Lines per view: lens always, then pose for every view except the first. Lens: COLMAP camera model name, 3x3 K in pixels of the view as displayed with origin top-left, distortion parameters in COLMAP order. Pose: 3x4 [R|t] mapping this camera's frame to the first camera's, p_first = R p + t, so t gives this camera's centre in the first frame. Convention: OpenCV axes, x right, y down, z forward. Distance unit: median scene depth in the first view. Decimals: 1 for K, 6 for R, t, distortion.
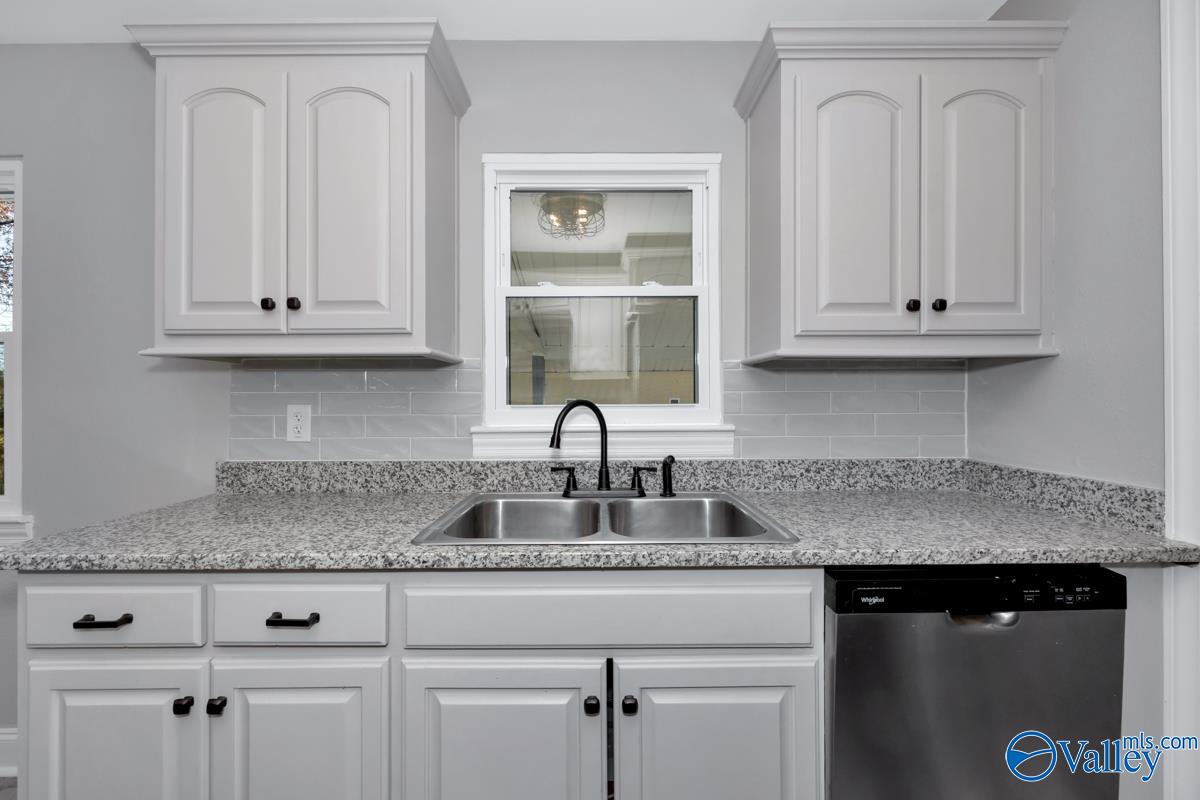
lens RADIAL K [[533.5, 0, 598.0], [0, 533.5, 384.0], [0, 0, 1]] dist [-0.000472, 0.001401]
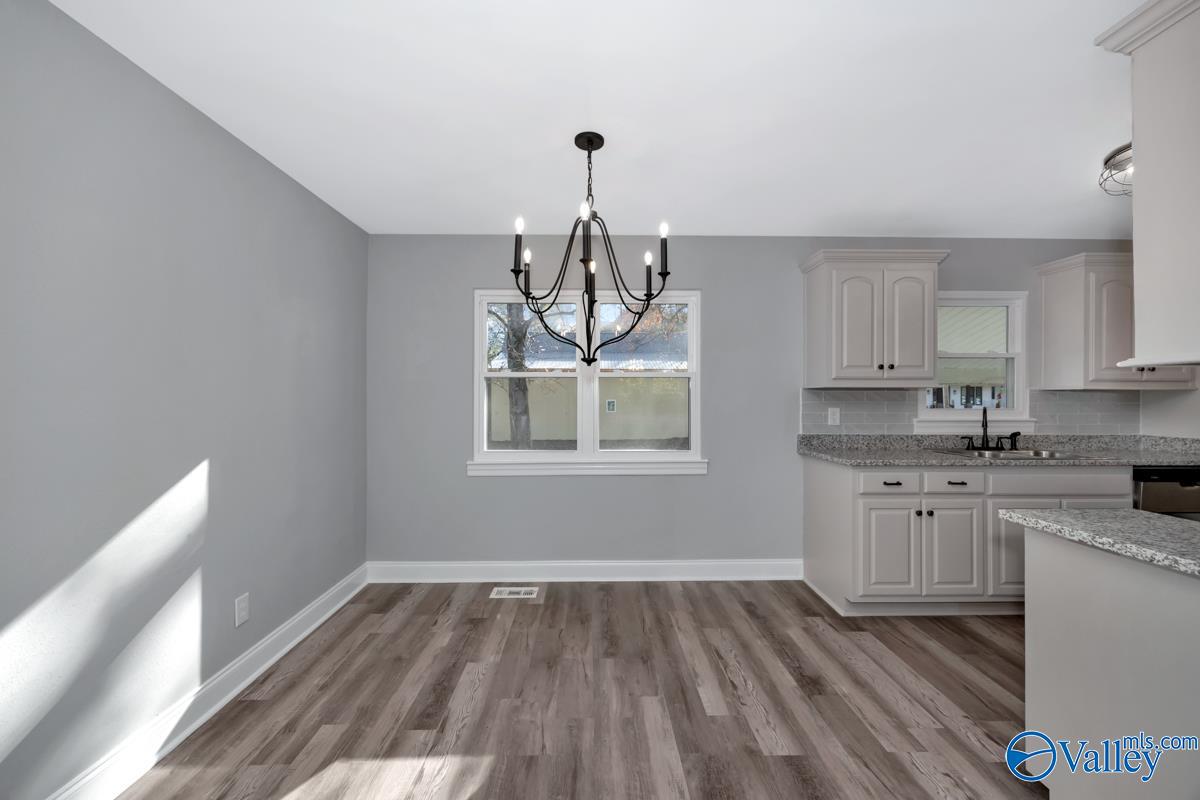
lens RADIAL K [[472.2, 0, 587.9], [0, 472.2, 400.9], [0, 0, 1]] dist [0.000800, -0.001037]
pose [[0.999930, 0.007344, 0.009278, -1.671086], [-0.007405, 0.999951, 0.006642, 0.003048], [-0.009229, -0.006710, 0.999935, -0.963923]]
